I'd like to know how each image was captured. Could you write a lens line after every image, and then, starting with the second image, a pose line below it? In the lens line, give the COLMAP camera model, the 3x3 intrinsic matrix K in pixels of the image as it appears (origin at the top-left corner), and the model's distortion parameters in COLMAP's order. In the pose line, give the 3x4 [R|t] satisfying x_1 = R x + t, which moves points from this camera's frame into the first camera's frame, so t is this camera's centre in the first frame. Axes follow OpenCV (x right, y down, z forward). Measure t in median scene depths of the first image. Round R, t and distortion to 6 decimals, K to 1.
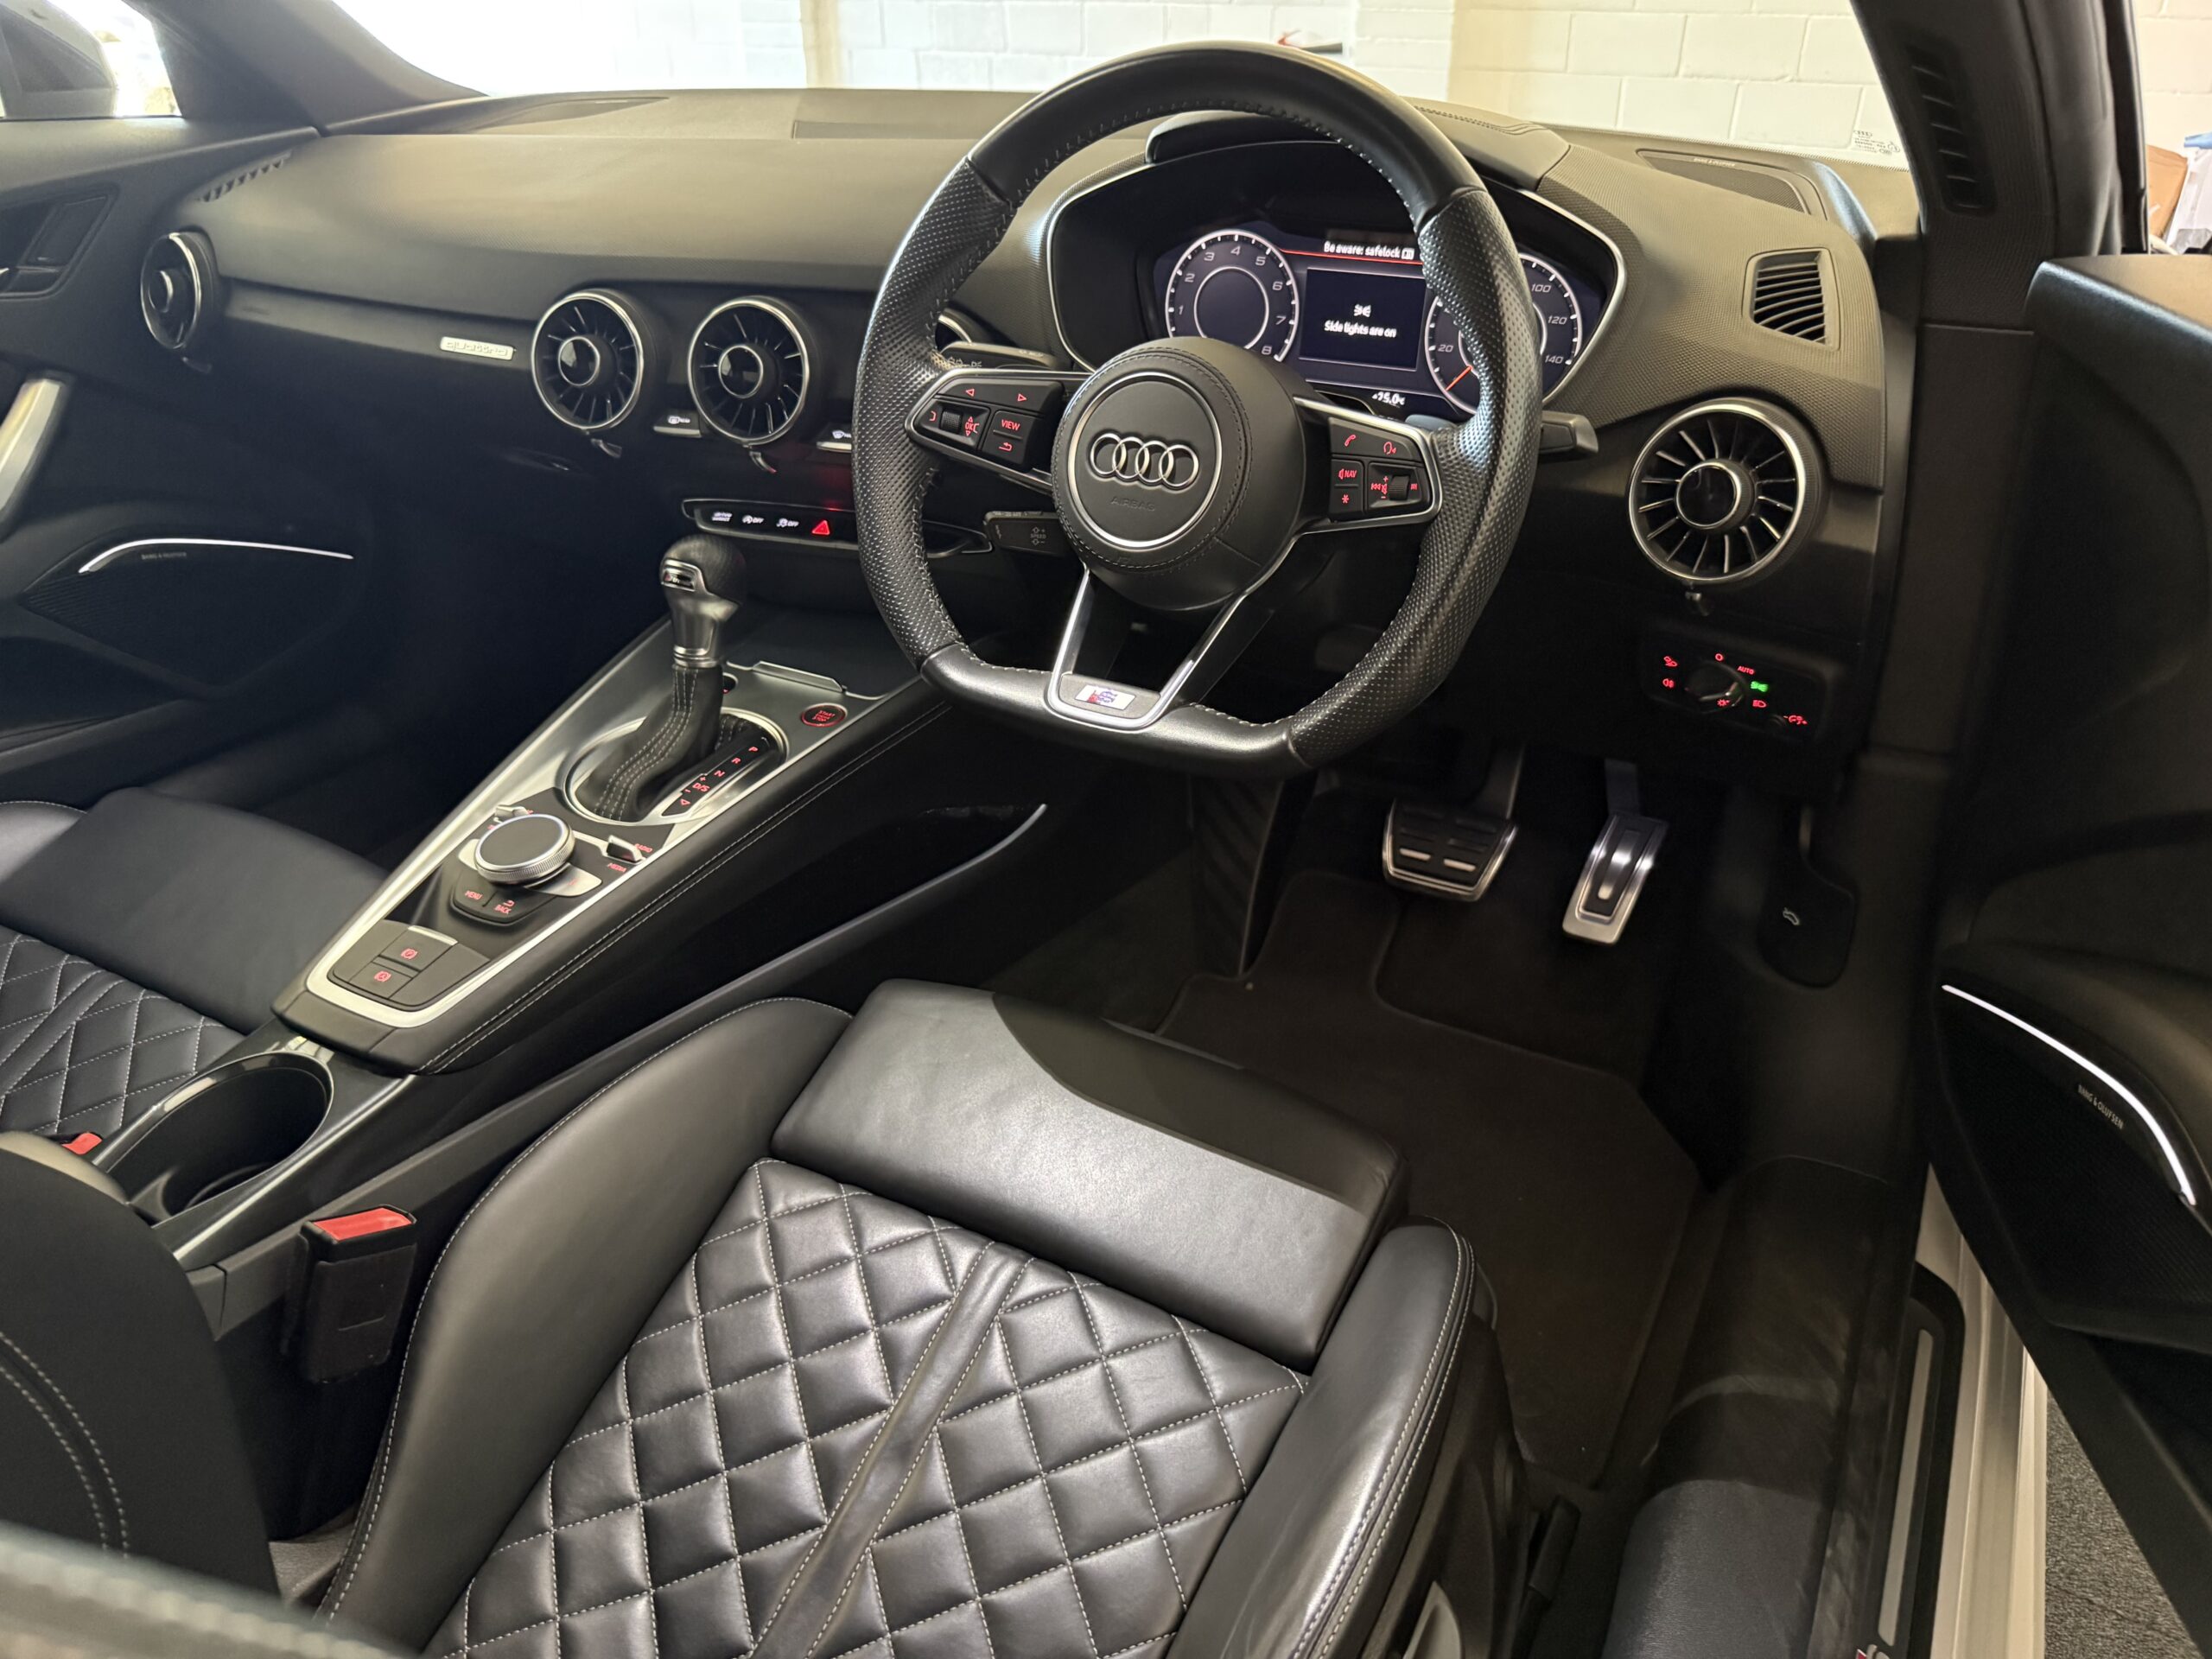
lens RADIAL K [[1590.9, 0, 1110.6], [0, 1590.9, 839.6], [0, 0, 1]] dist [0.117867, -0.225230]
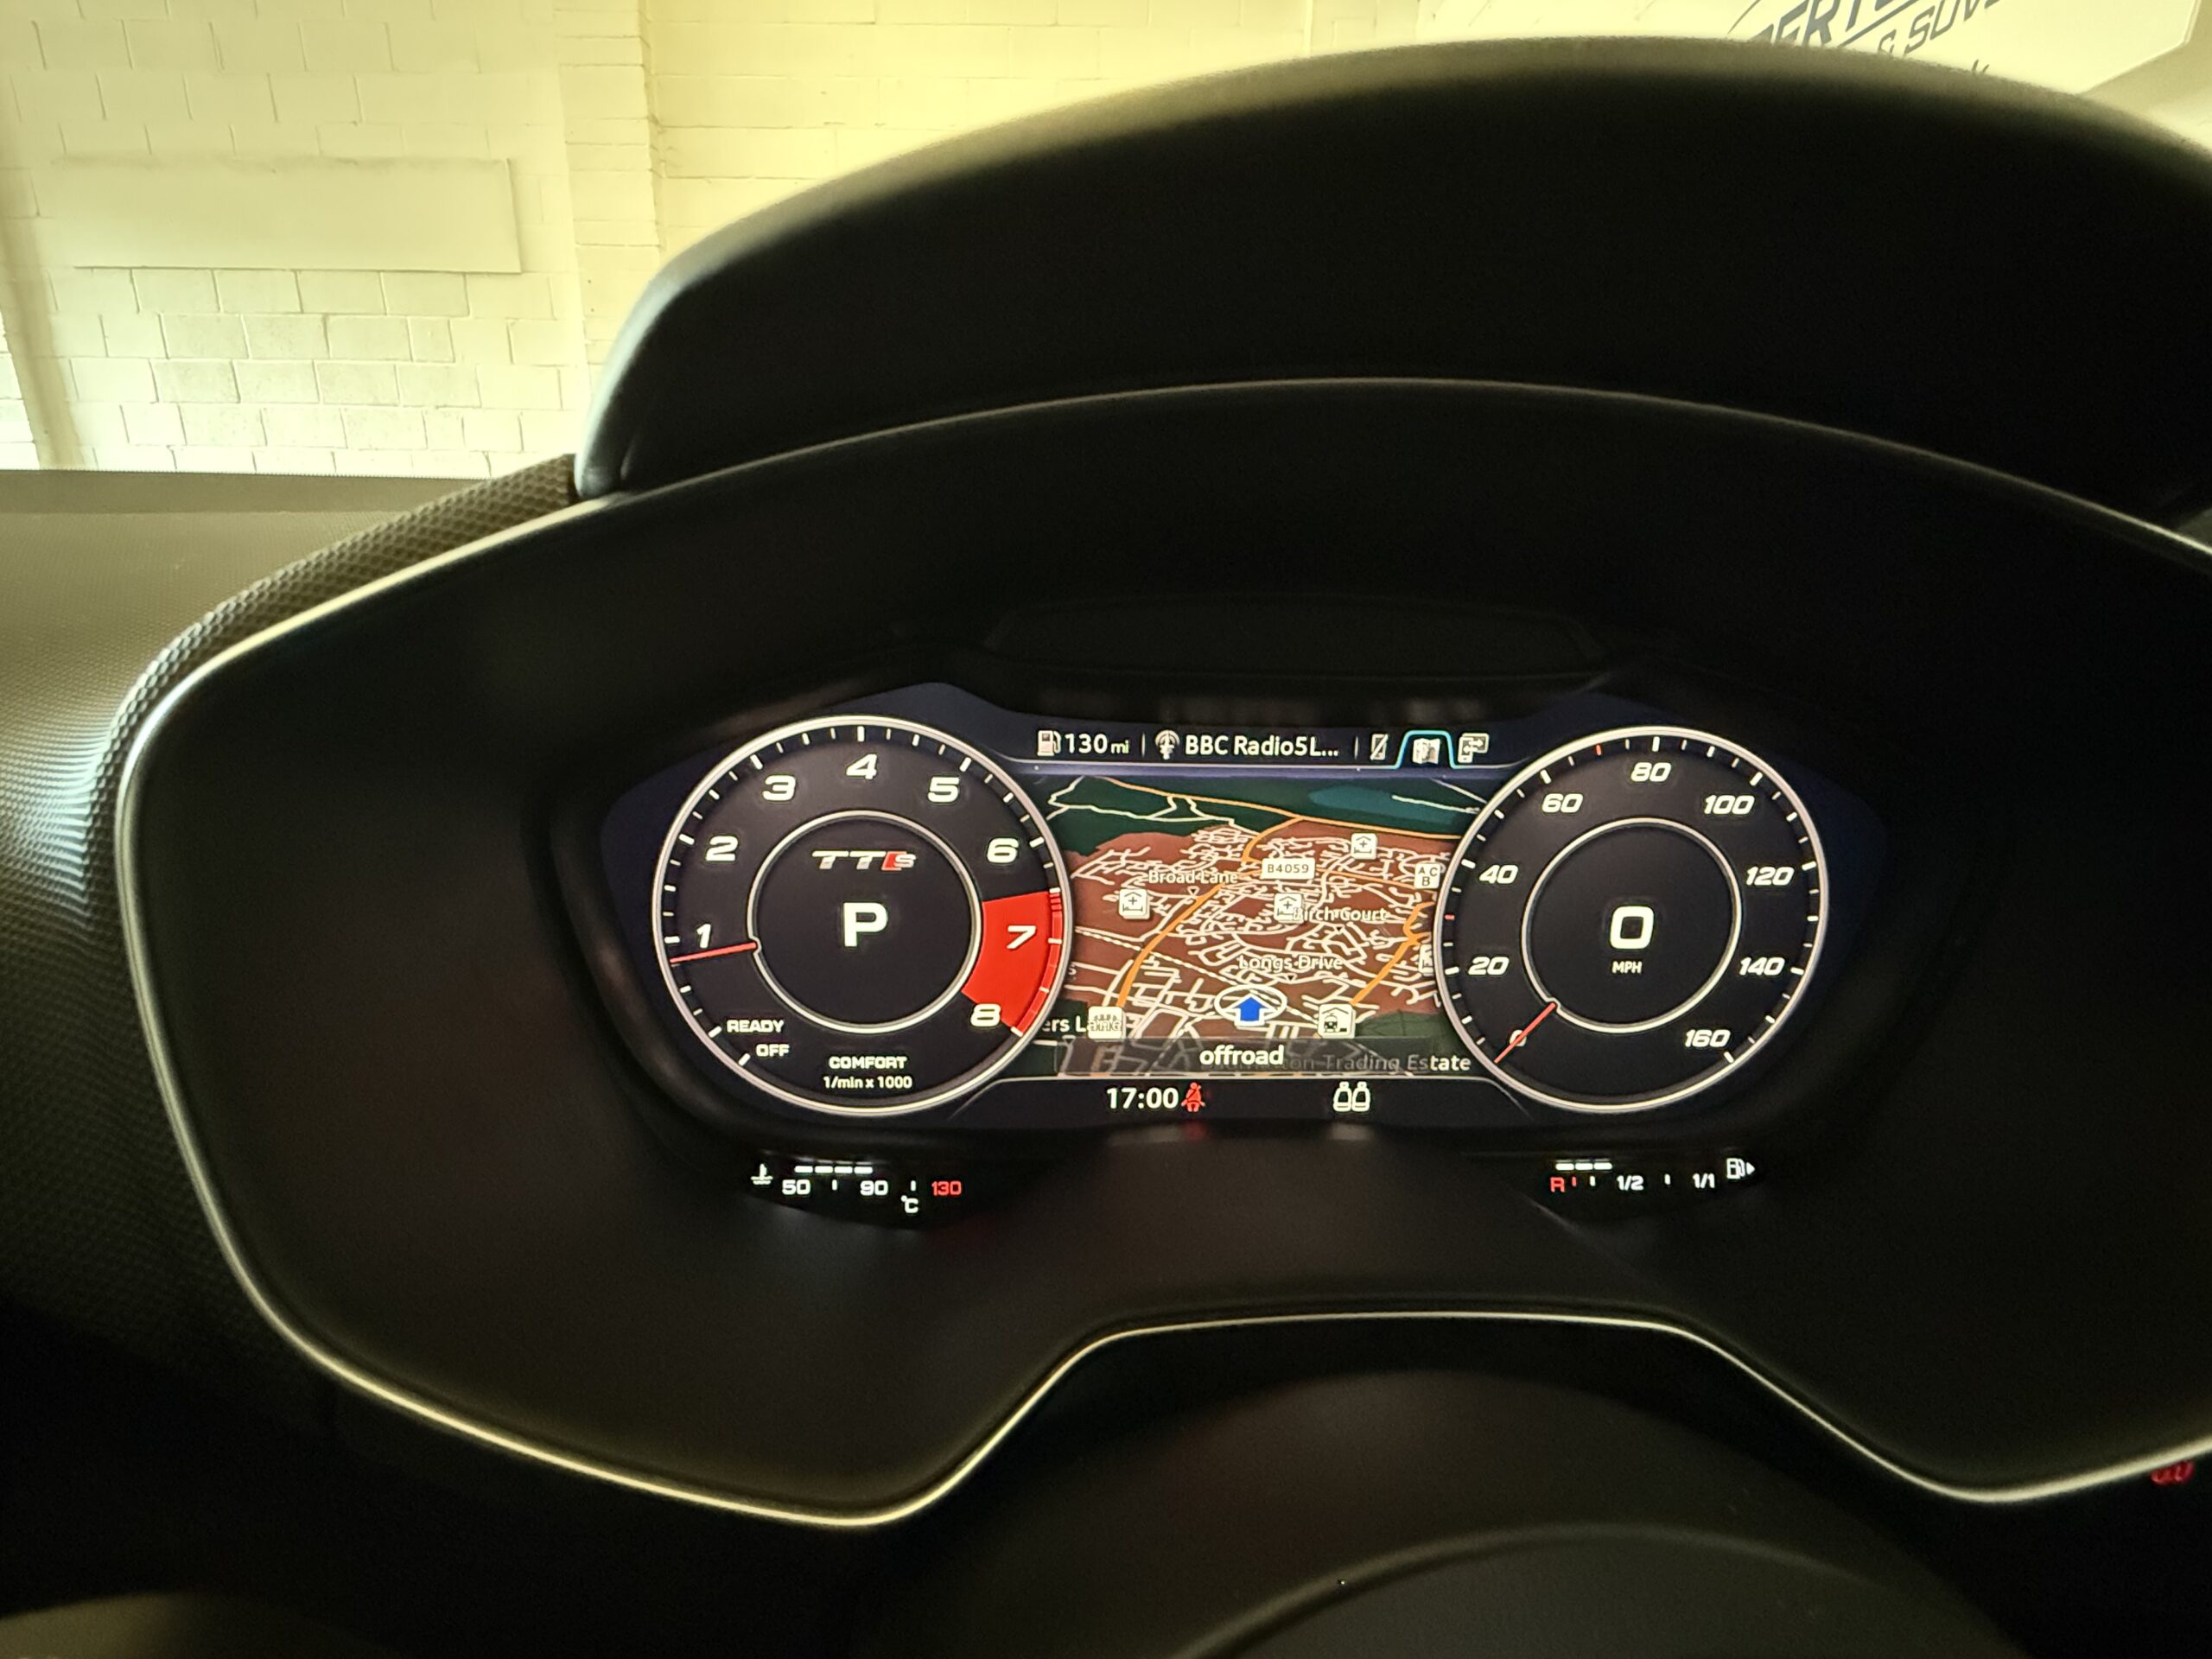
lens RADIAL K [[1081.2, 0, 1065.8], [0, 1081.2, 828.7], [0, 0, 1]] dist [0.002895, -0.001359]
pose [[0.855083, -0.135723, 0.500412, -0.002653], [0.231576, 0.963490, -0.134387, -0.312695], [-0.463903, 0.230795, 0.855294, 0.786260]]
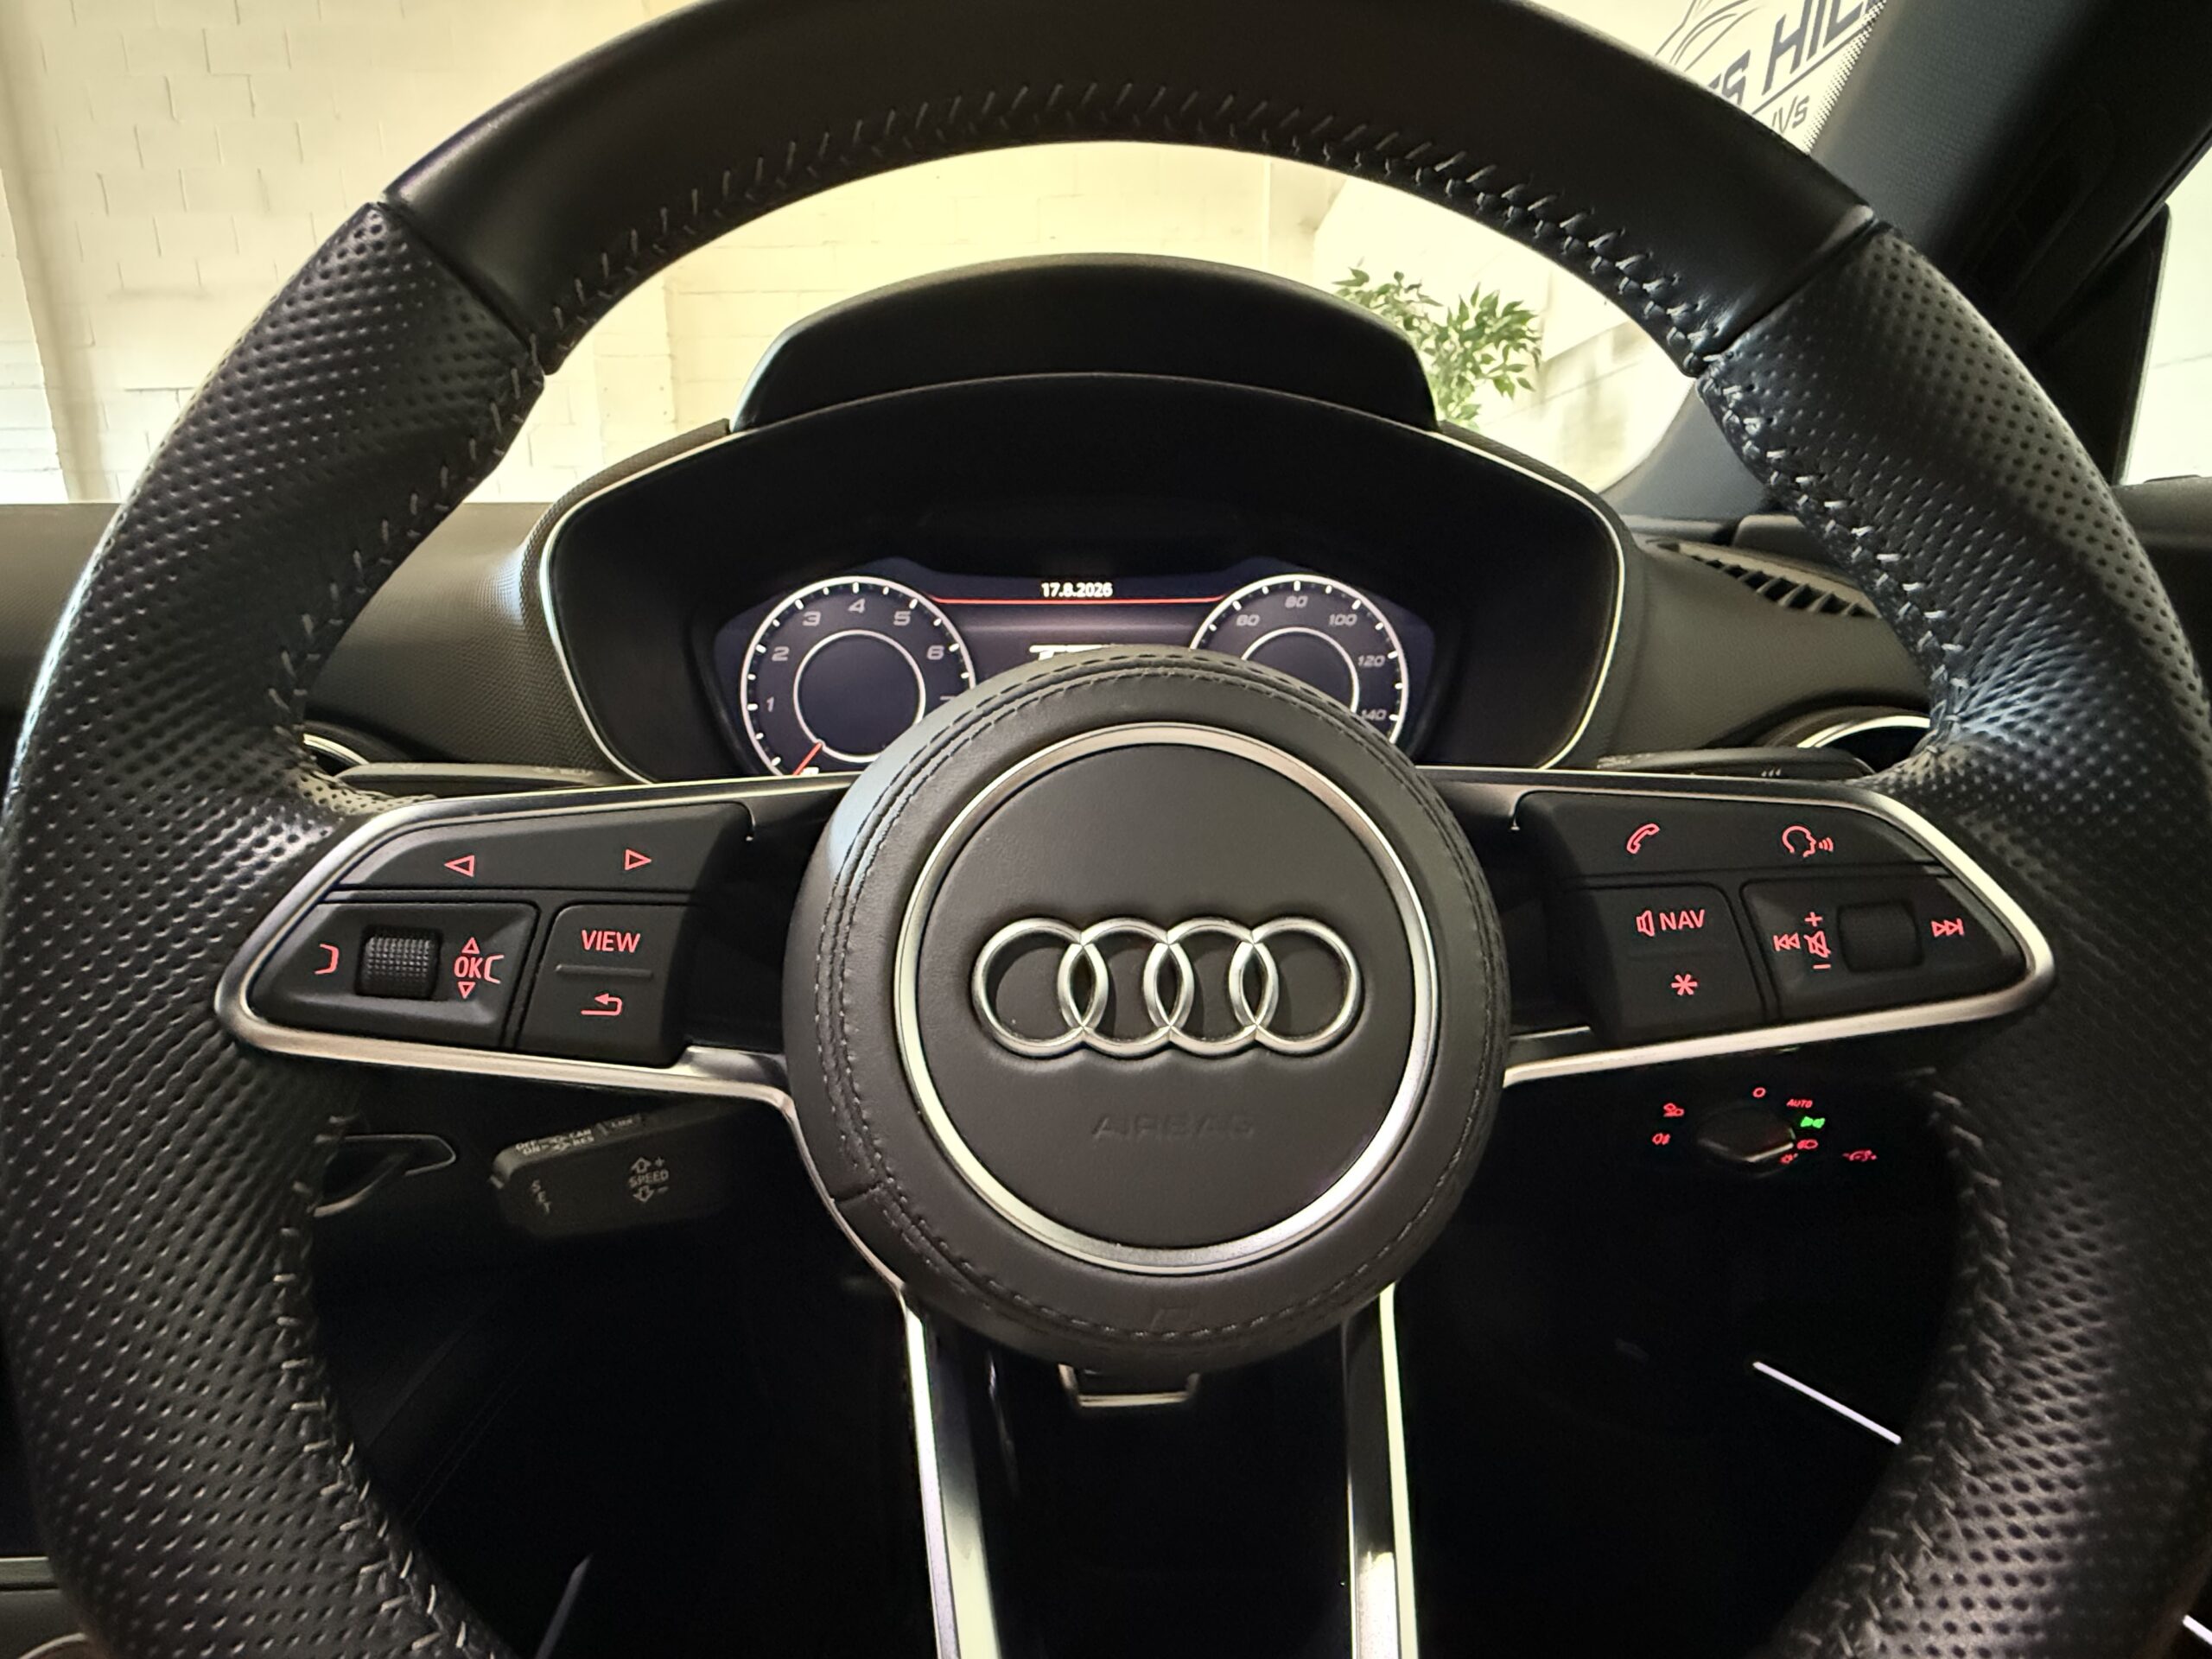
lens RADIAL K [[1083.1, 0, 1065.6], [0, 1083.1, 828.4], [0, 0, 1]] dist [0.002700, -0.001269]
pose [[0.853837, -0.120132, 0.506488, -0.077813], [0.255847, 0.944218, -0.207350, -0.175574], [-0.453326, 0.306627, 0.836944, 0.636207]]
